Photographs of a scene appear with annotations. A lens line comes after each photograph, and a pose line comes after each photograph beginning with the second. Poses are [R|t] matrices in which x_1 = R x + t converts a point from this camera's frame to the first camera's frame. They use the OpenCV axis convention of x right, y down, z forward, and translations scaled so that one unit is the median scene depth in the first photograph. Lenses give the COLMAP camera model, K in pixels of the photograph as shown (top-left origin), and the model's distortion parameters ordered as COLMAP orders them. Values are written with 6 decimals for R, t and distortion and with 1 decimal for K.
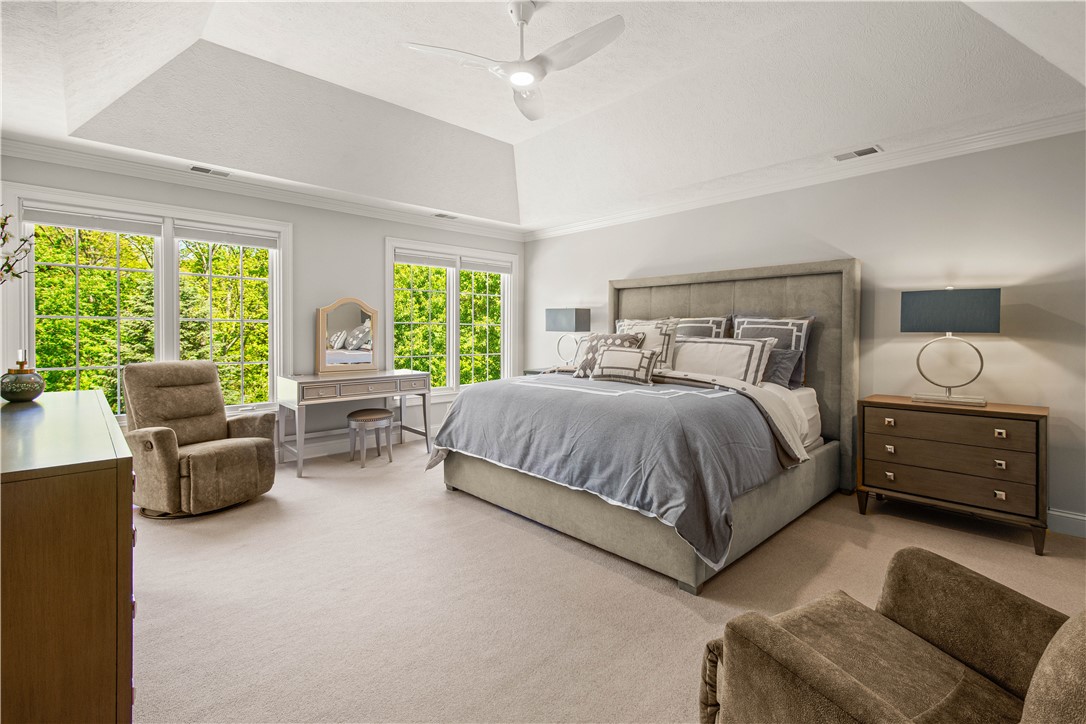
lens RADIAL K [[483.0, 0, 527.4], [0, 483.0, 337.6], [0, 0, 1]] dist [0.000388, -0.000433]
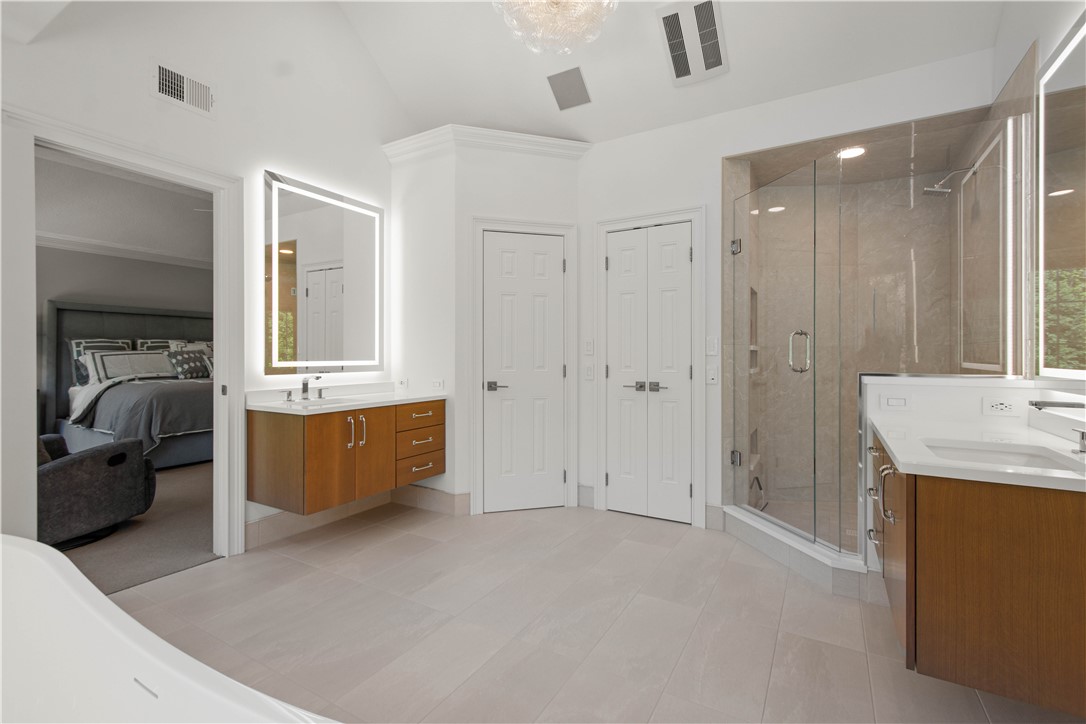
lens RADIAL K [[483.0, 0, 549.4], [0, 483.0, 354.9], [0, 0, 1]] dist [0.000388, -0.000433]
pose [[-0.301688, -0.006691, 0.953383, -1.718201], [0.003889, 0.999958, 0.008249, -0.000680], [-0.953399, 0.006196, -0.301649, 0.376681]]
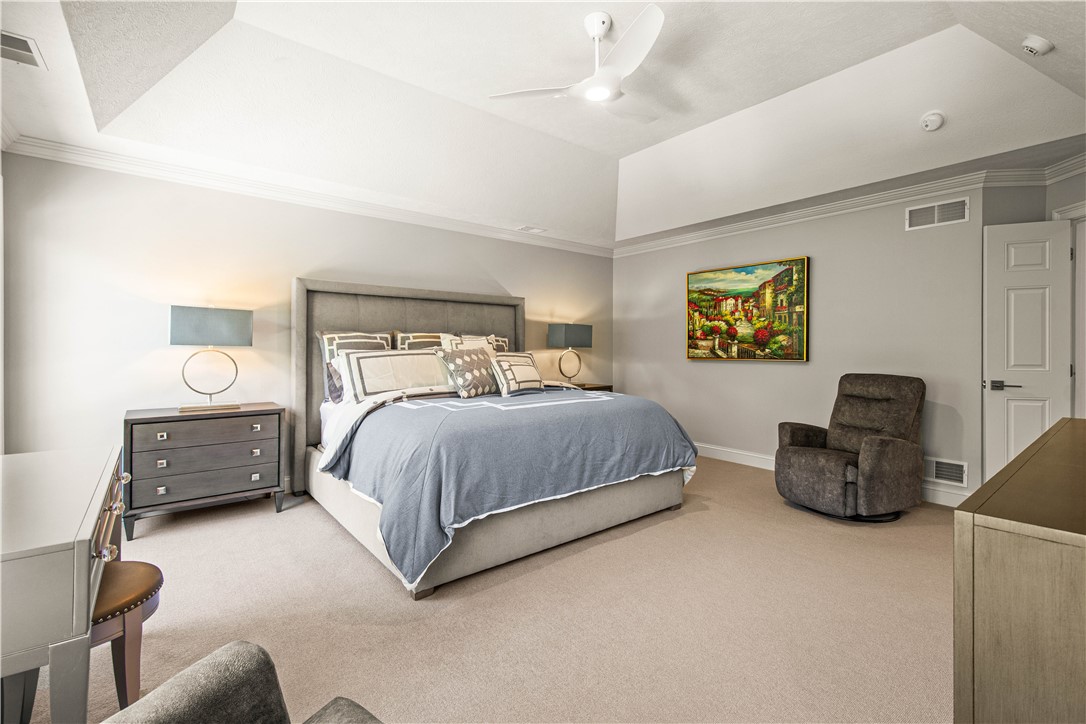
lens RADIAL K [[483.0, 0, 539.3], [0, 483.0, 352.2], [0, 0, 1]] dist [0.000388, -0.000433]
pose [[0.070794, -0.012633, 0.997411, -0.799408], [0.007428, 0.999899, 0.012138, -0.012506], [-0.997463, 0.006550, 0.070880, 0.823443]]
